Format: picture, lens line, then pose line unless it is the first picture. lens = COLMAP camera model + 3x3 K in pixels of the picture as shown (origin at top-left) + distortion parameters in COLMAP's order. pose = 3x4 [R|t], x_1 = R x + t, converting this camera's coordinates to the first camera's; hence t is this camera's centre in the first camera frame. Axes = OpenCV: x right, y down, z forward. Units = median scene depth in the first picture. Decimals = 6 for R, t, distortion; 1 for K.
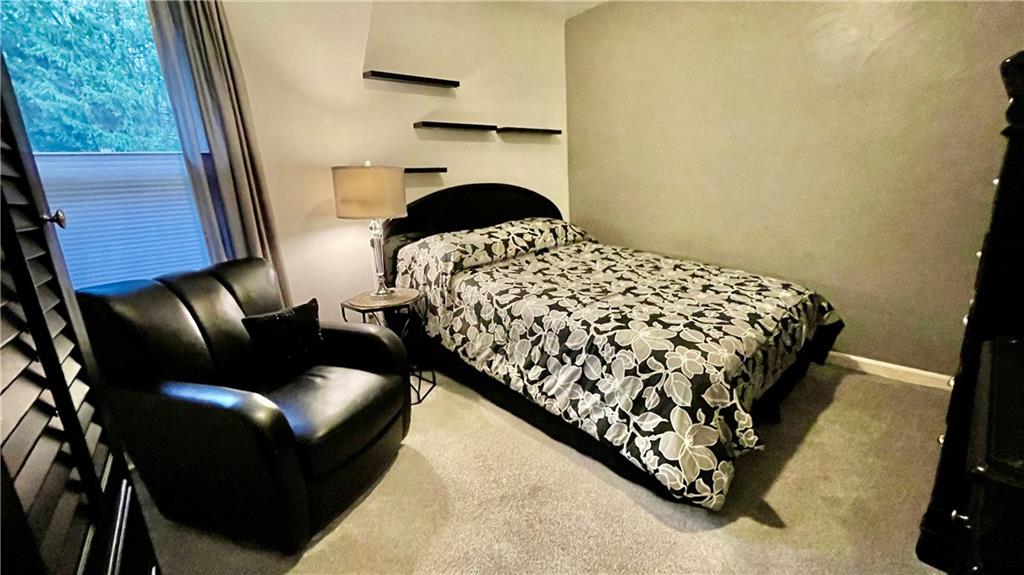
lens RADIAL K [[420.3, 0, 515.3], [0, 420.3, 288.9], [0, 0, 1]] dist [-0.000792, -0.000049]
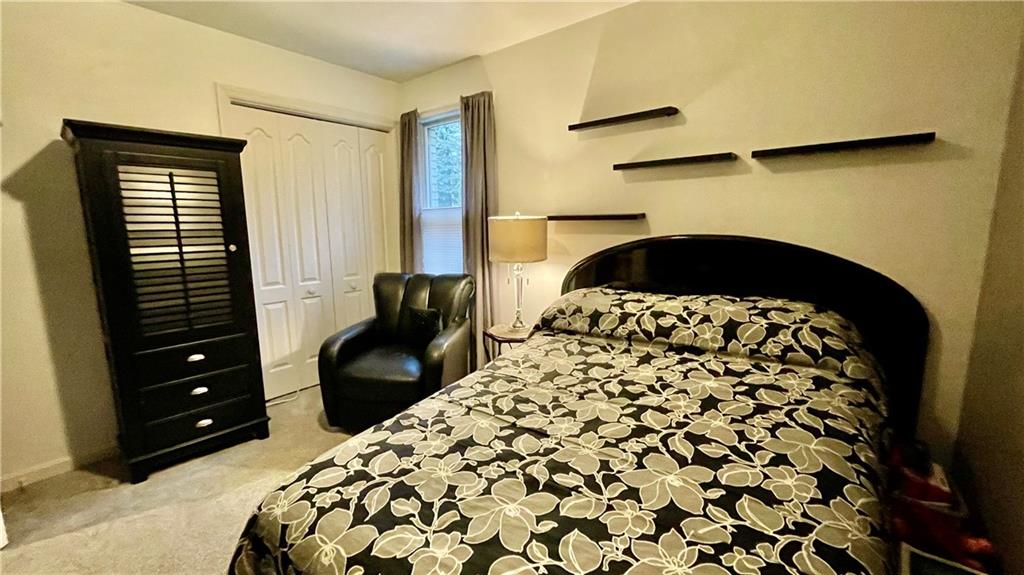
lens RADIAL K [[420.3, 0, 513.9], [0, 420.3, 288.4], [0, 0, 1]] dist [-0.000792, -0.000049]
pose [[0.142298, 0.208870, -0.967535, 0.693212], [-0.226520, 0.958414, 0.173586, -0.255510], [0.963556, 0.194465, 0.183694, 0.688467]]
